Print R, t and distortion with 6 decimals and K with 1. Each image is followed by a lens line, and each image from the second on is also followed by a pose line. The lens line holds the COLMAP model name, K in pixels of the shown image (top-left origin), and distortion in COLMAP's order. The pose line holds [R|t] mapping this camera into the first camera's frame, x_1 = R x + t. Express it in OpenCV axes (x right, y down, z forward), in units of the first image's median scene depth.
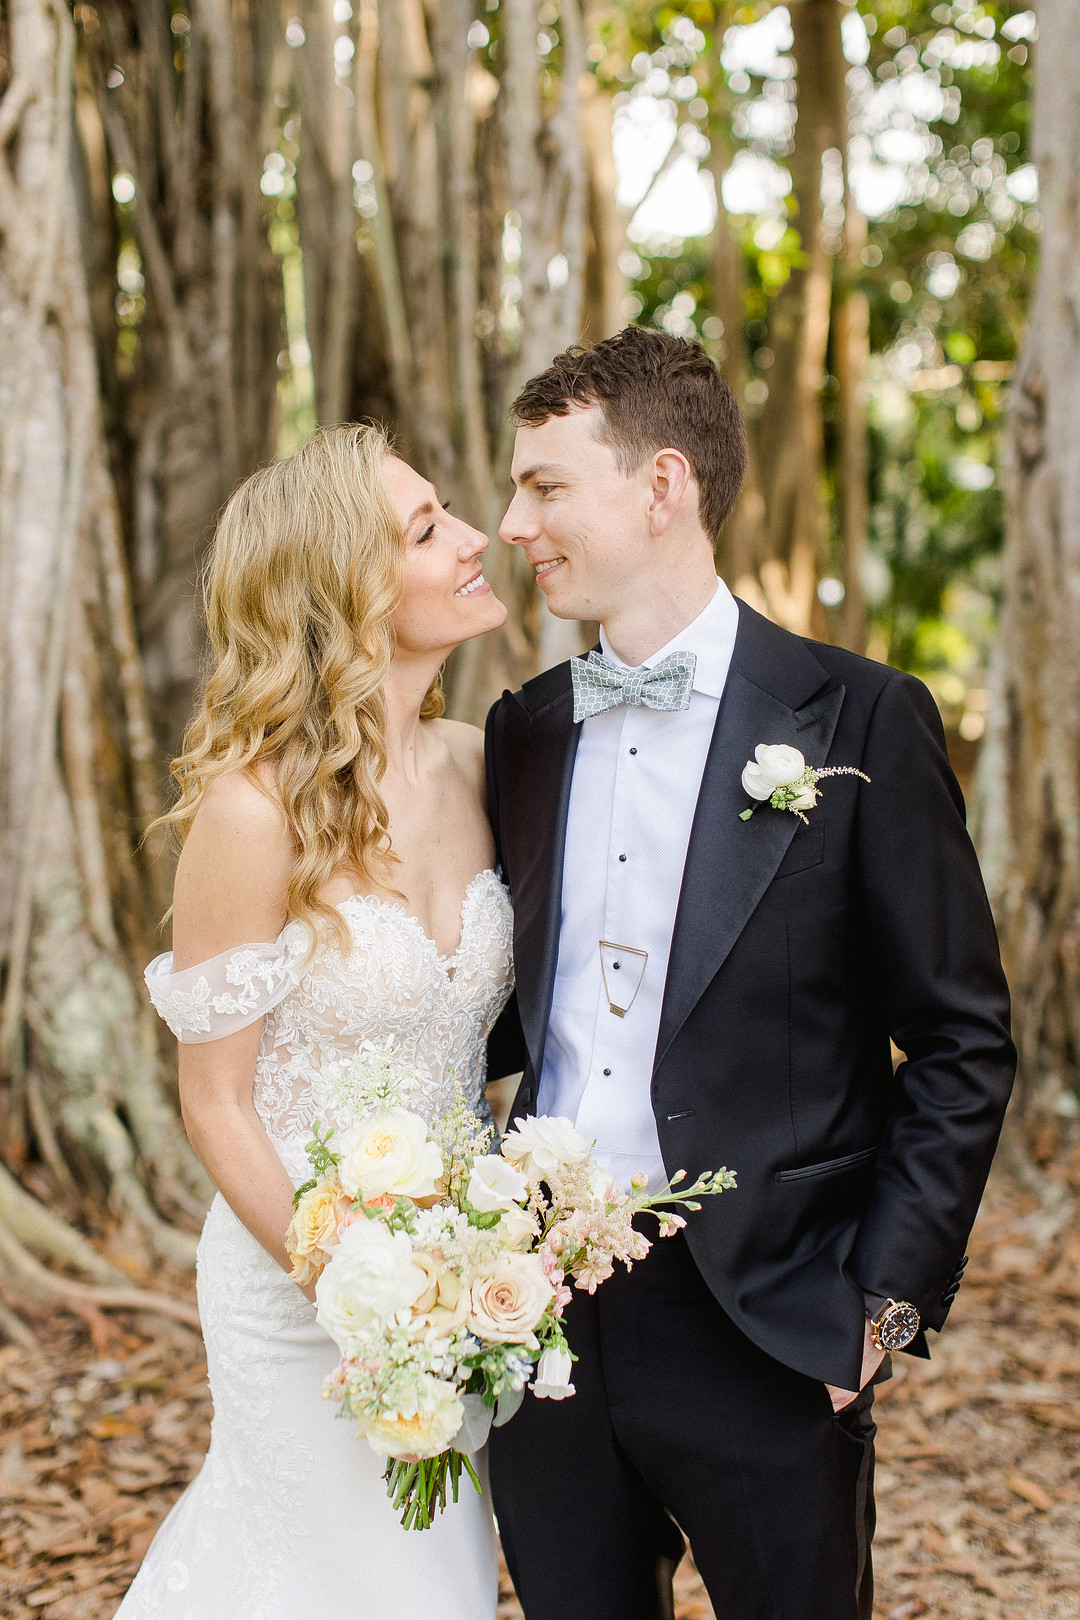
lens RADIAL K [[2346.0, 0, 521.5], [0, 2346.0, 805.3], [0, 0, 1]] dist [-0.001716, 0.018282]
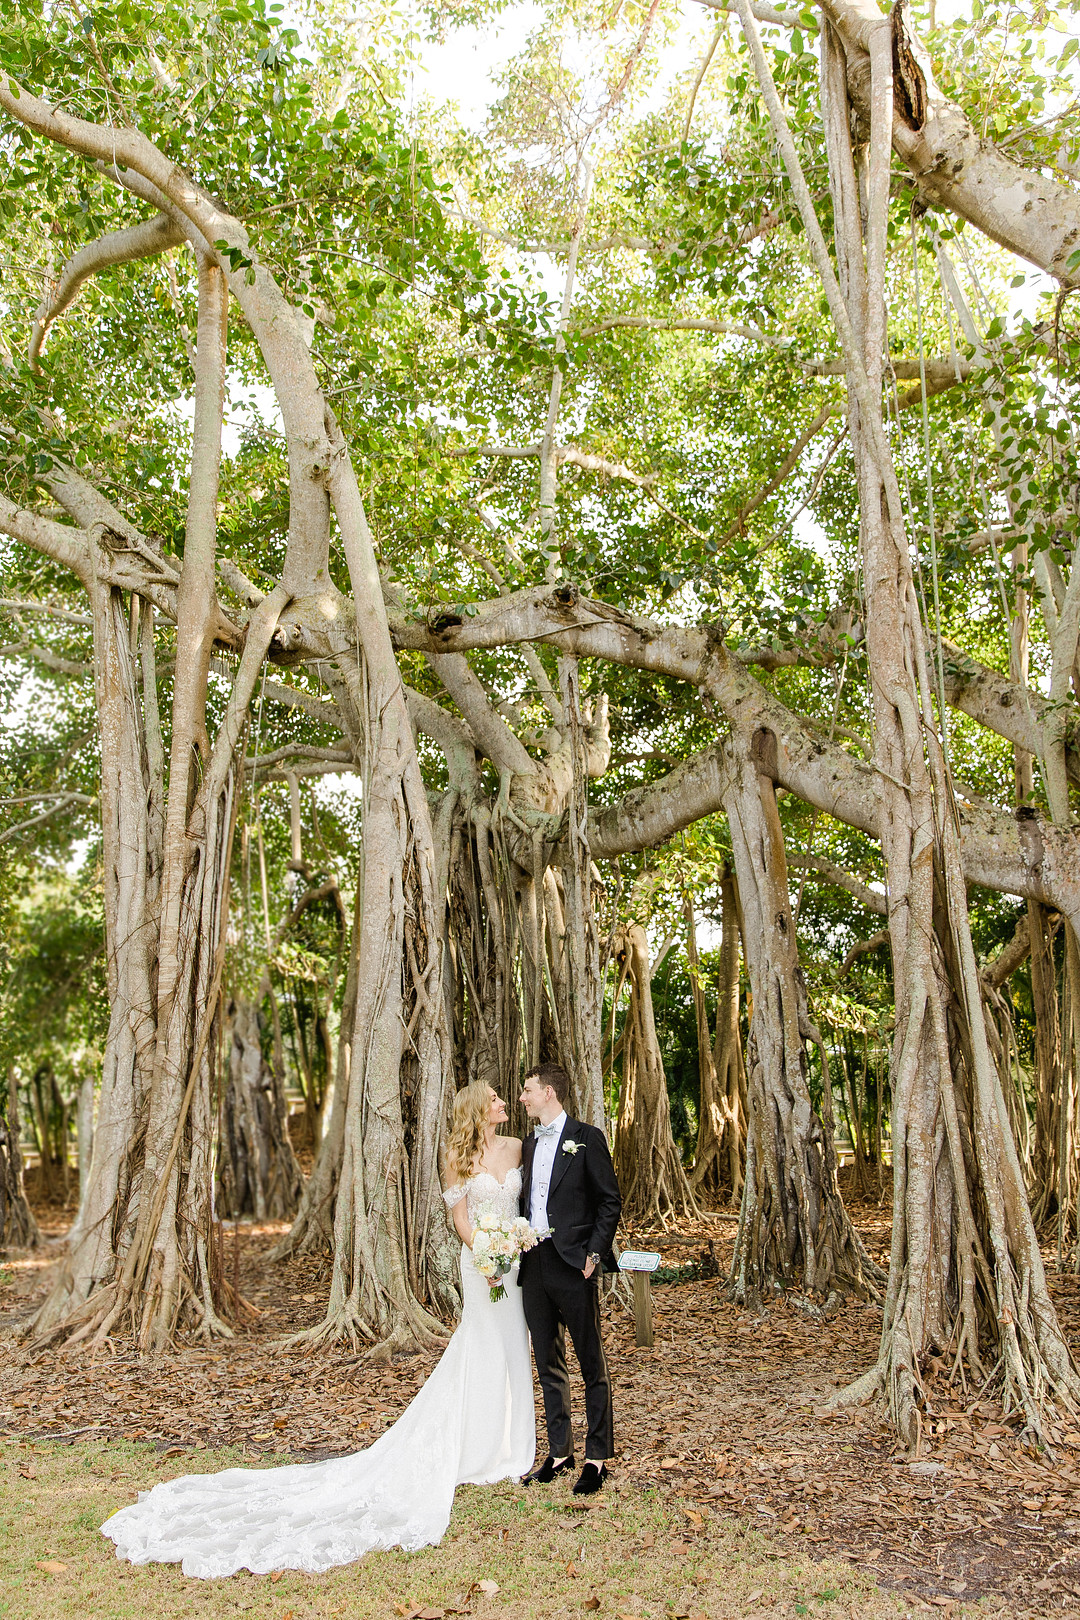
lens RADIAL K [[1204.4, 0, 554.7], [0, 1204.4, 827.1], [0, 0, 1]] dist [0.001254, 0.002138]
pose [[0.994138, -0.050476, -0.095610, 0.142030], [0.017586, 0.948042, -0.317658, 0.063091], [0.106676, 0.314114, 0.943373, -0.683574]]
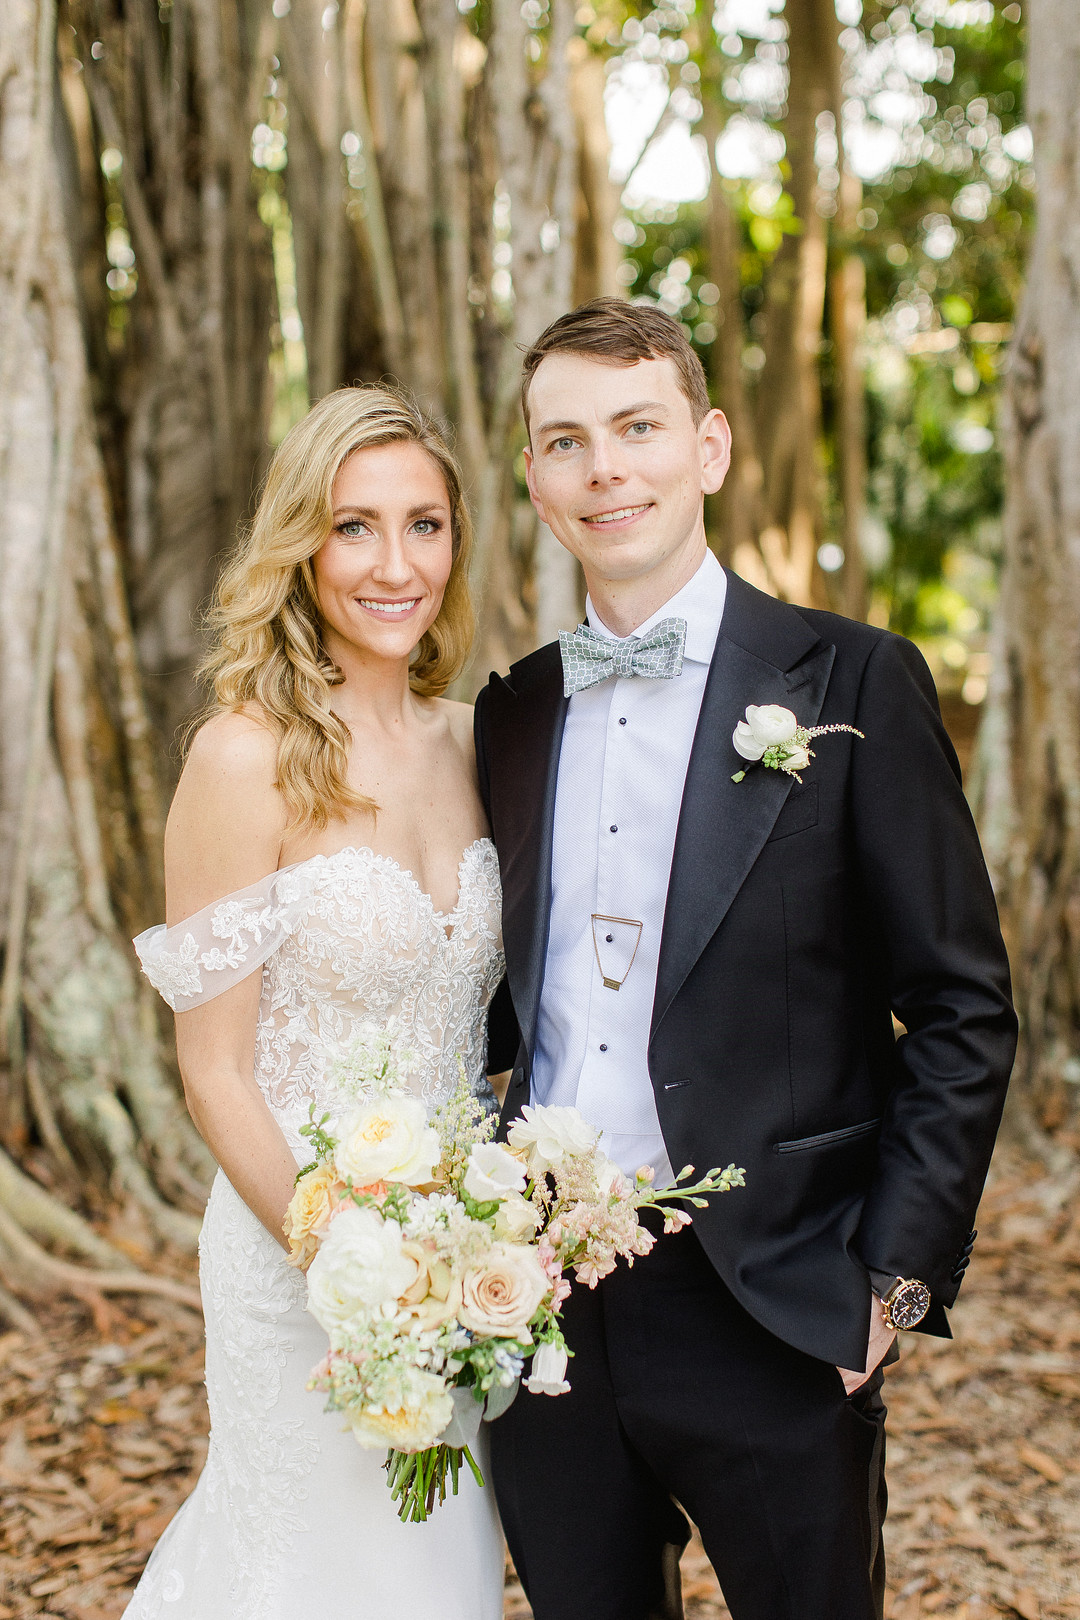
lens RADIAL K [[2343.3, 0, 530.2], [0, 2343.3, 807.2], [0, 0, 1]] dist [-0.002605, 0.029792]
pose [[0.999869, -0.016145, 0.001270, 0.002839], [0.016126, 0.999780, 0.013388, -0.001182], [-0.001485, -0.013366, 0.999910, 0.009912]]
